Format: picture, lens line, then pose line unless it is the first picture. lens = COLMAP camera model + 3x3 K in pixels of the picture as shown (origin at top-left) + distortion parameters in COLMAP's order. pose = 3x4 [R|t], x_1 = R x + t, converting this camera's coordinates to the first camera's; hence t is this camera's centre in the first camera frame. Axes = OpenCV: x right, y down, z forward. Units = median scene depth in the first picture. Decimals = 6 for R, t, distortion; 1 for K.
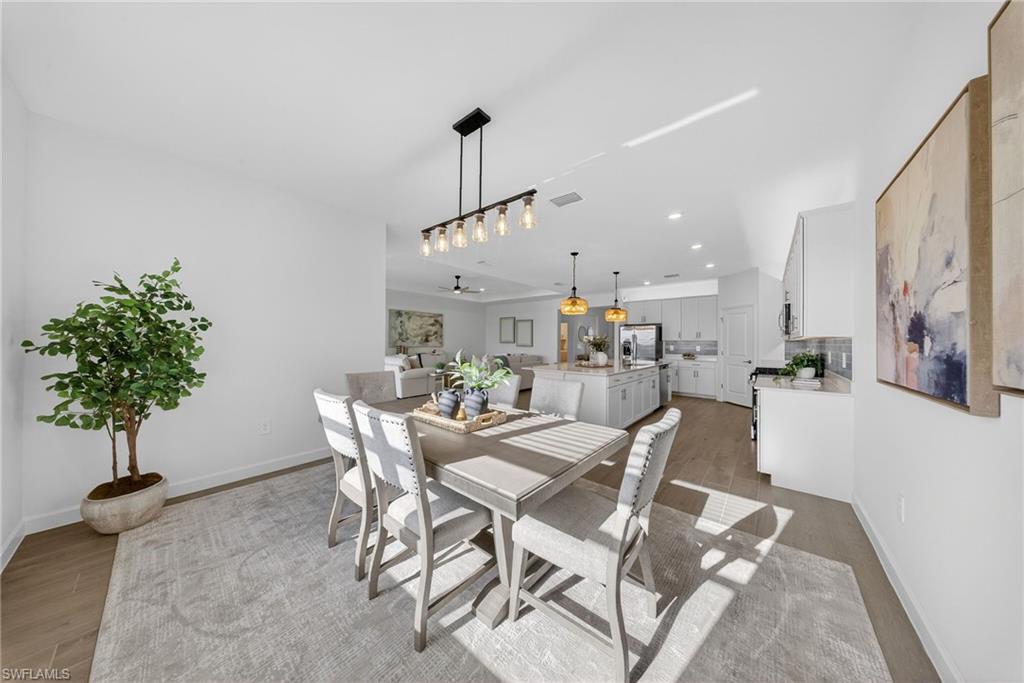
lens RADIAL K [[299.9, 0, 521.0], [0, 299.9, 344.4], [0, 0, 1]] dist [-0.000825, -0.000079]
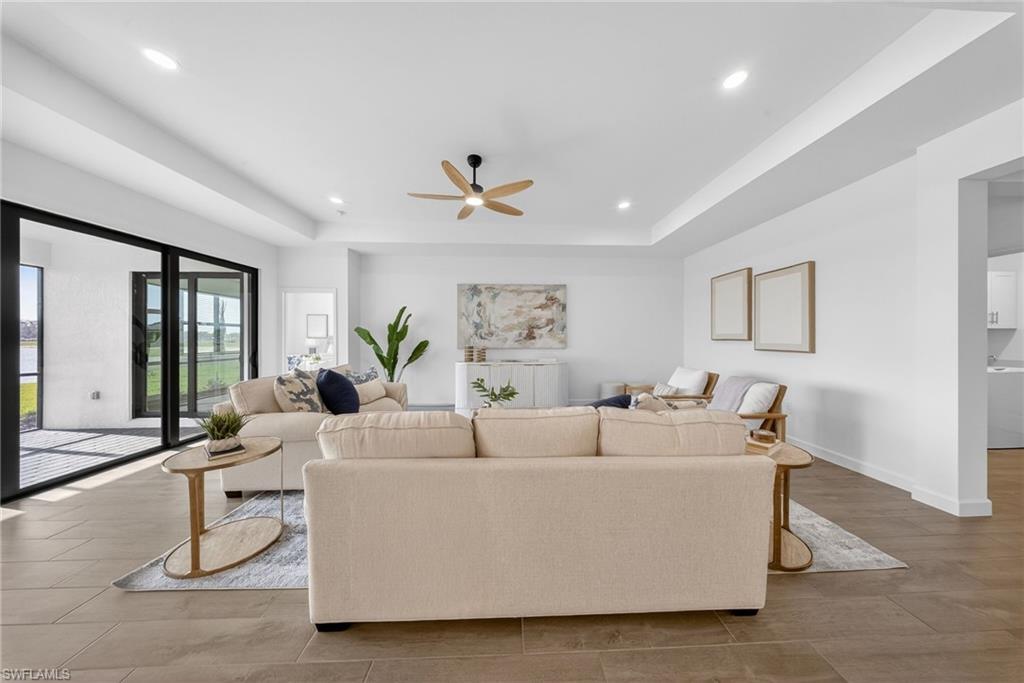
lens RADIAL K [[304.4, 0, 525.2], [0, 304.4, 339.5], [0, 0, 1]] dist [-0.000607, -0.000058]
pose [[0.668319, -0.003379, -0.743867, 0.101667], [-0.000741, 0.999986, -0.005209, -0.006826], [0.743874, 0.004033, 0.668307, 0.802771]]
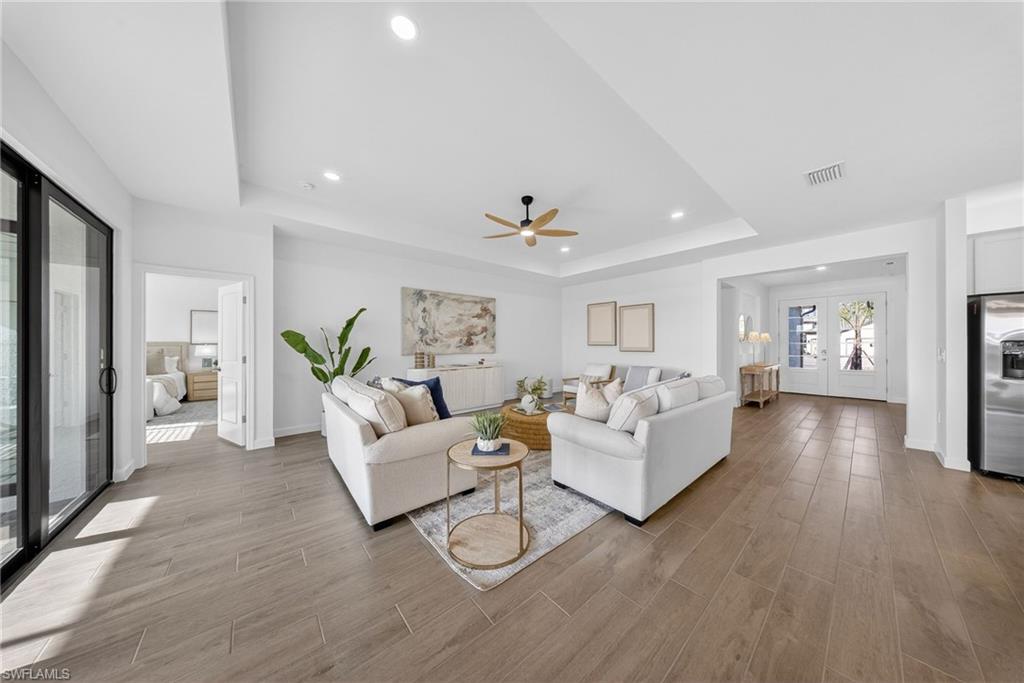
lens RADIAL K [[299.9, 0, 521.0], [0, 299.9, 344.4], [0, 0, 1]] dist [-0.000825, -0.000079]
pose [[0.985342, -0.007362, -0.170432, -0.146872], [0.006391, 0.999960, -0.006246, -0.007218], [0.170471, 0.005065, 0.985350, 0.561257]]
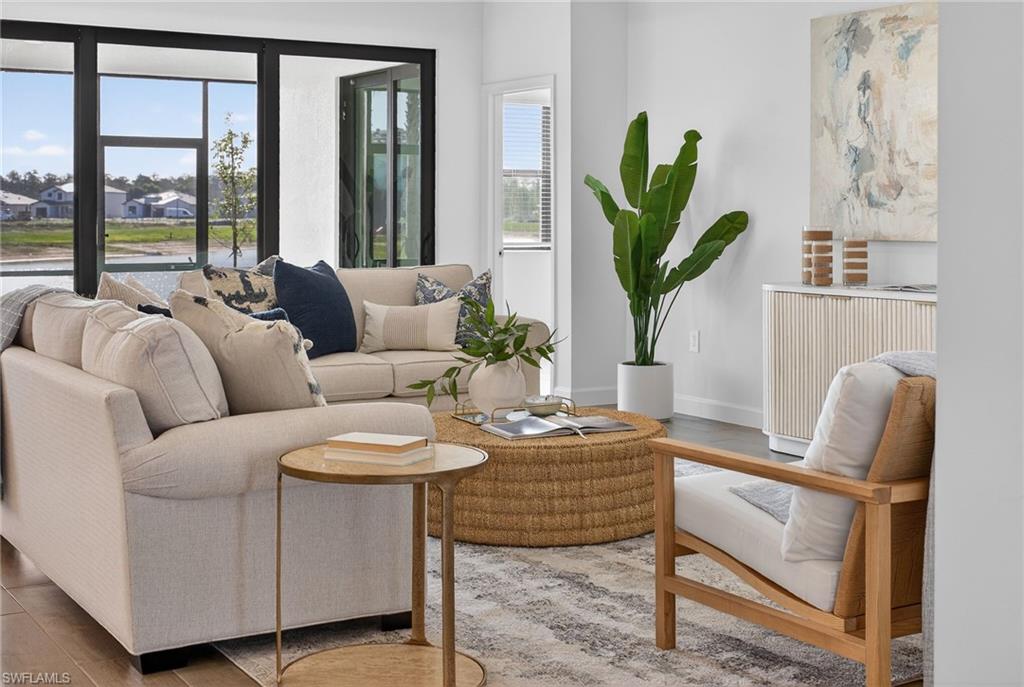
lens RADIAL K [[1439.1, 0, 511.0], [0, 1439.1, 206.2], [0, 0, 1]] dist [0.200697, 0.002371]
pose [[-0.340835, -0.011125, -0.940057, 0.457632], [-0.012784, 0.999892, -0.007198, -0.002081], [0.940036, 0.009565, -0.340940, 1.282015]]
